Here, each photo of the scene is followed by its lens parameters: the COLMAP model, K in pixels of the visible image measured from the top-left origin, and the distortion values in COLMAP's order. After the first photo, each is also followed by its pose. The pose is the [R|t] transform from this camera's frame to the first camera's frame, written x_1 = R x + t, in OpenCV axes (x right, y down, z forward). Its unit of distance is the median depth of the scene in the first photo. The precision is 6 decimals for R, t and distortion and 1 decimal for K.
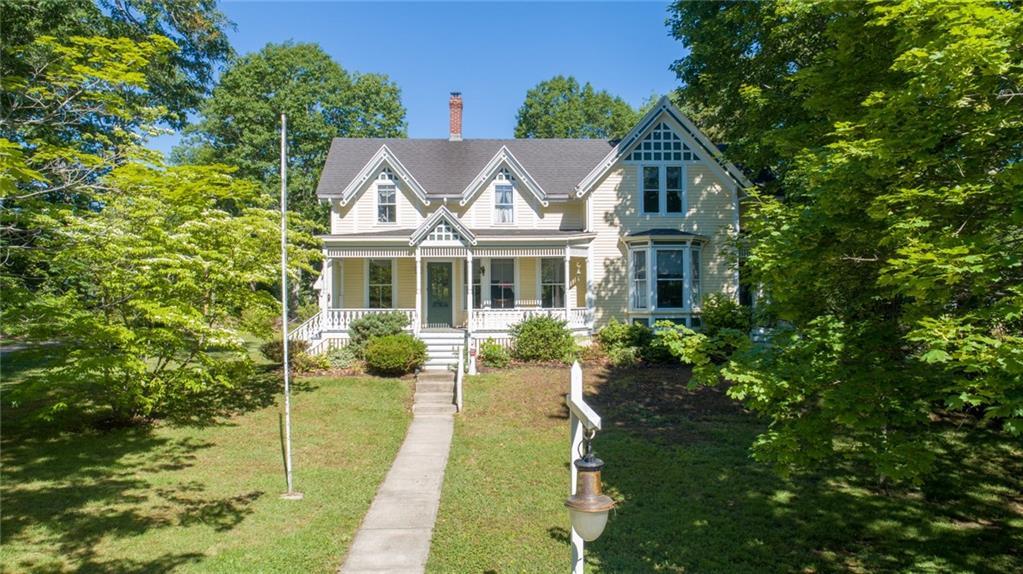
lens RADIAL K [[684.4, 0, 511.5], [0, 684.4, 287.0], [0, 0, 1]] dist [-0.008891, 0.000049]
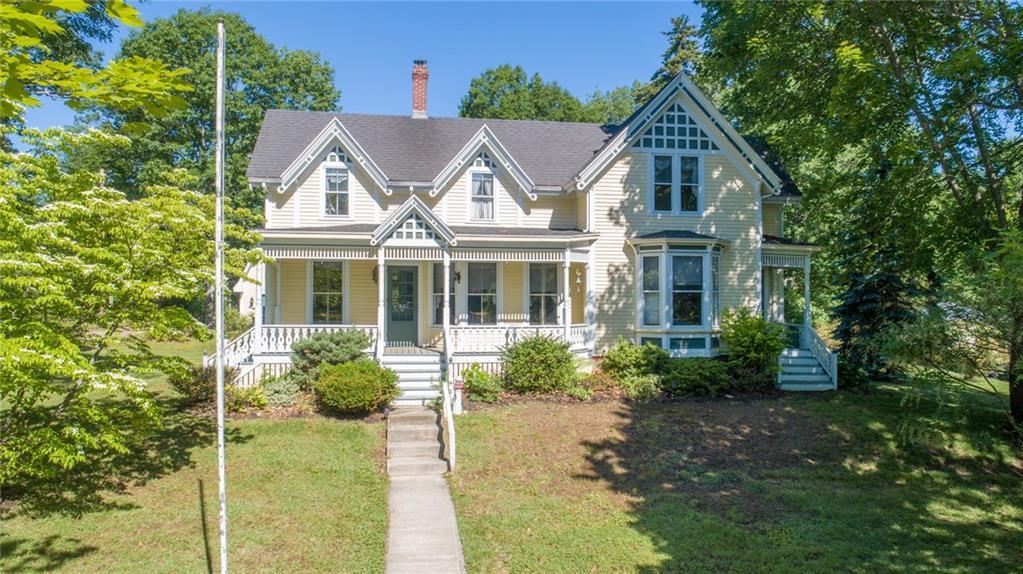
lens RADIAL K [[684.4, 0, 511.5], [0, 684.4, 287.0], [0, 0, 1]] dist [-0.008891, 0.000049]
pose [[0.993273, 0.011651, 0.115212, -0.075127], [-0.011744, 0.999931, 0.000130, -0.013530], [-0.115203, -0.001483, 0.993341, 0.193478]]
